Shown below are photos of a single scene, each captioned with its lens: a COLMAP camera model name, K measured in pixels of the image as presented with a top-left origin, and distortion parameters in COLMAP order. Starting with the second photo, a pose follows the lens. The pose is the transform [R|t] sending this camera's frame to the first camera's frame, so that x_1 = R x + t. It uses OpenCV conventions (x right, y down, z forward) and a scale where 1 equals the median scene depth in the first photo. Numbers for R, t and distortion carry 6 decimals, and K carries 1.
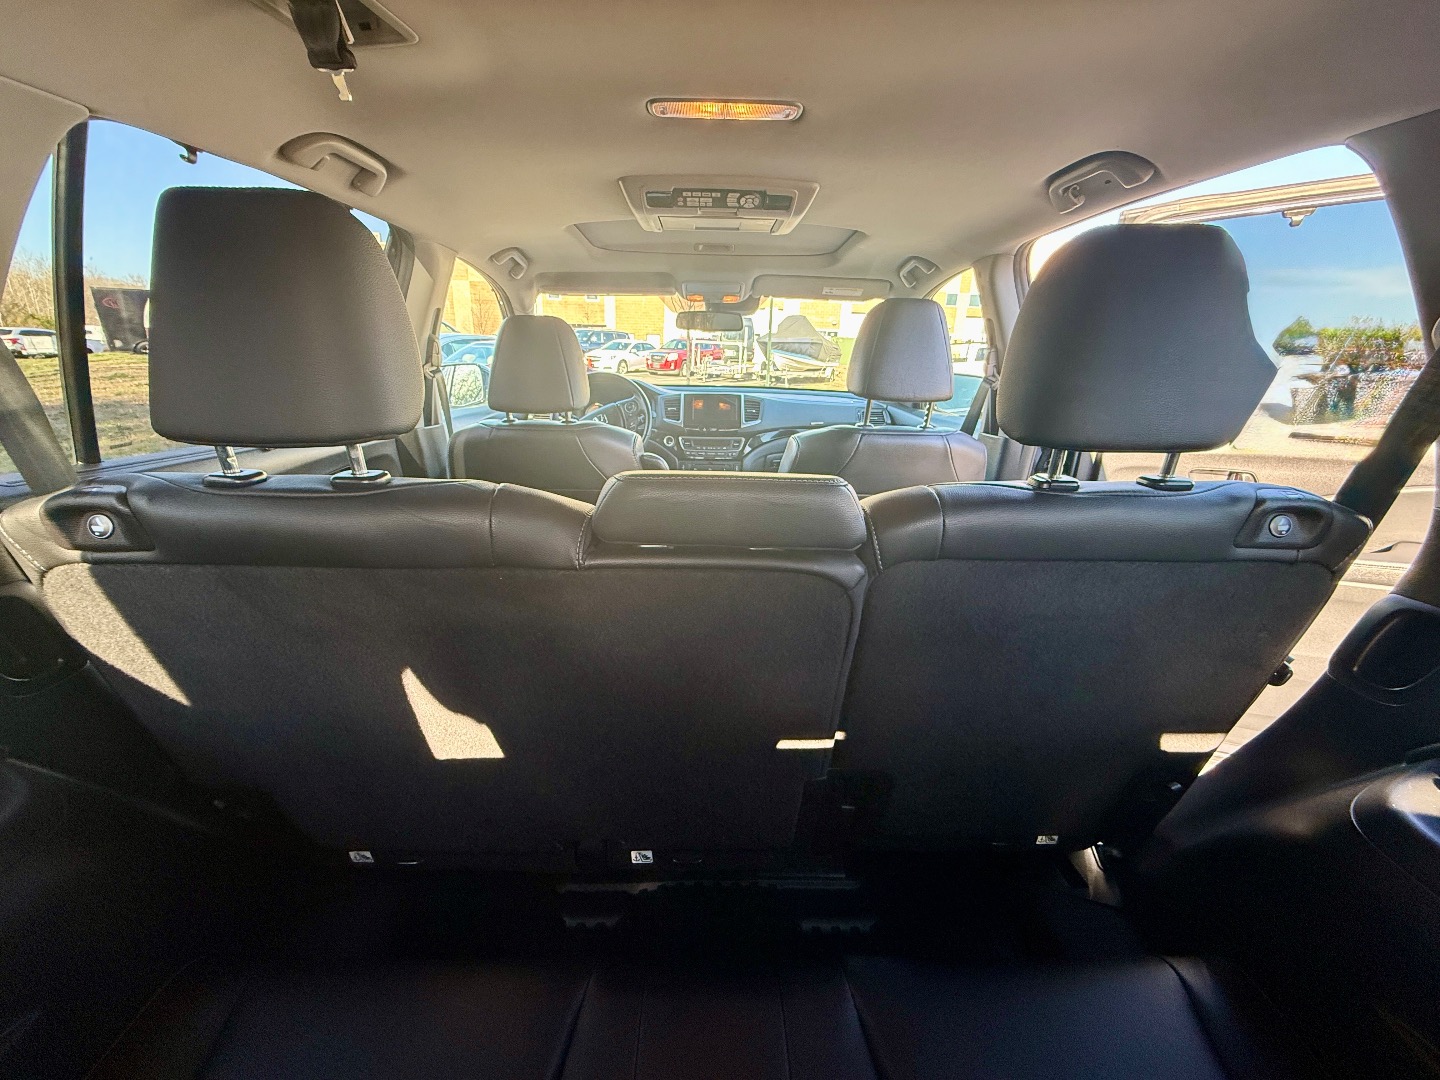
lens RADIAL K [[575.9, 0, 714.0], [0, 575.9, 537.7], [0, 0, 1]] dist [0.000349, -0.000136]
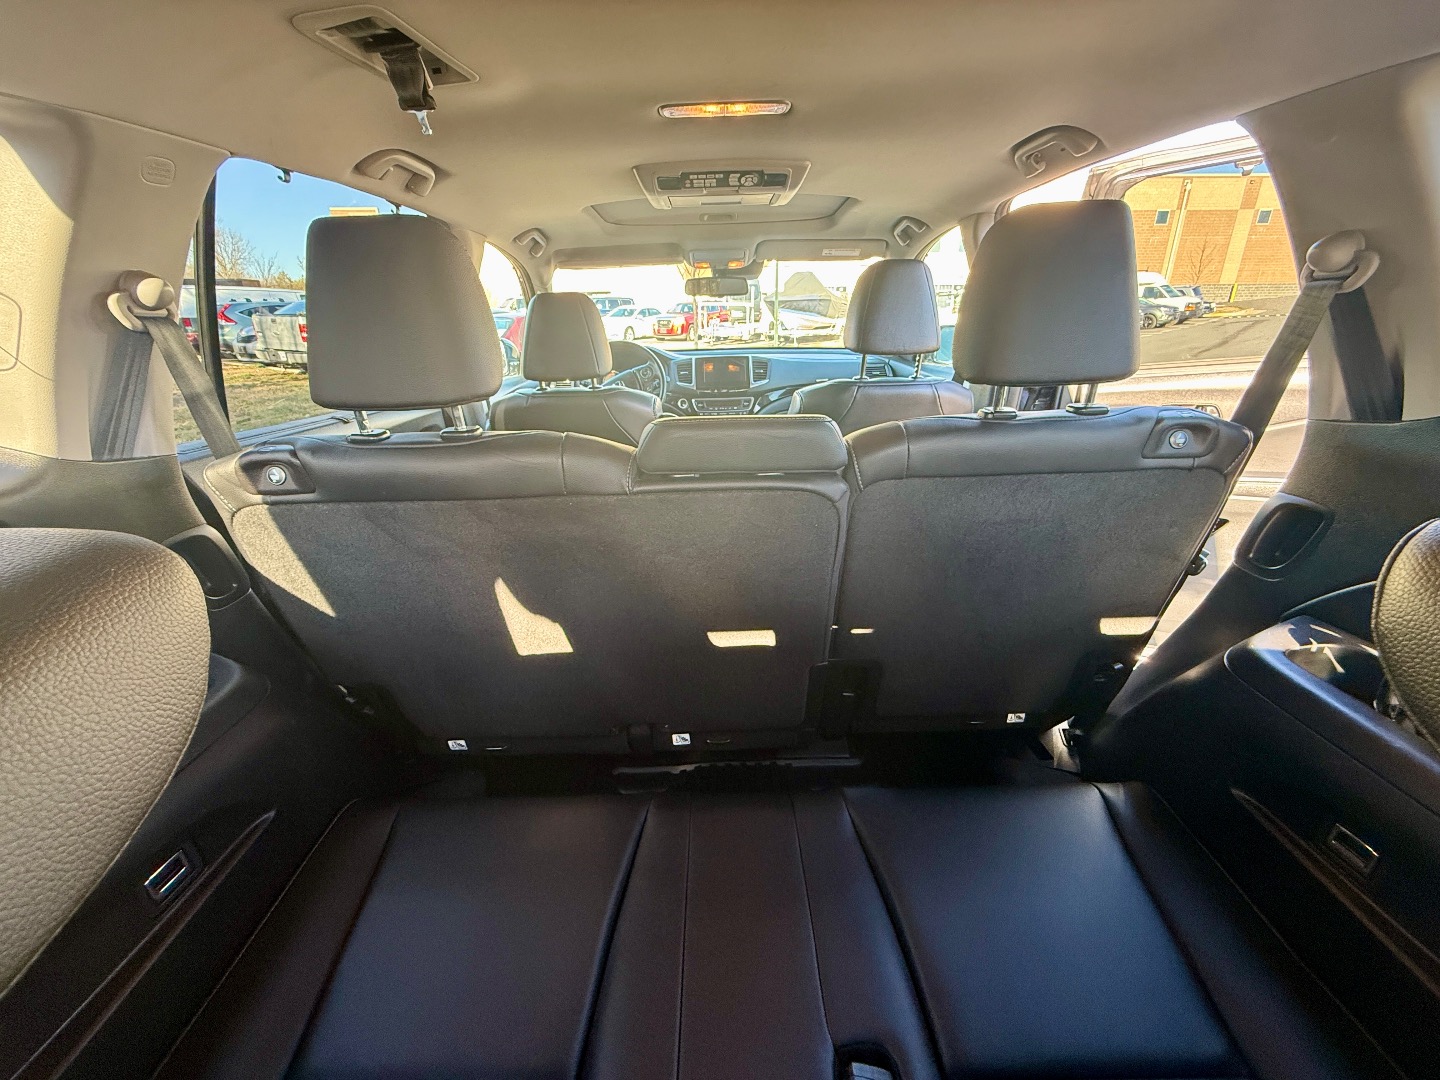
lens RADIAL K [[575.9, 0, 714.0], [0, 575.9, 537.7], [0, 0, 1]] dist [0.000349, -0.000136]
pose [[0.998862, -0.039484, -0.026768, -0.005333], [0.040989, 0.997462, 0.058221, 0.056532], [0.024401, -0.059252, 0.997945, -0.212990]]
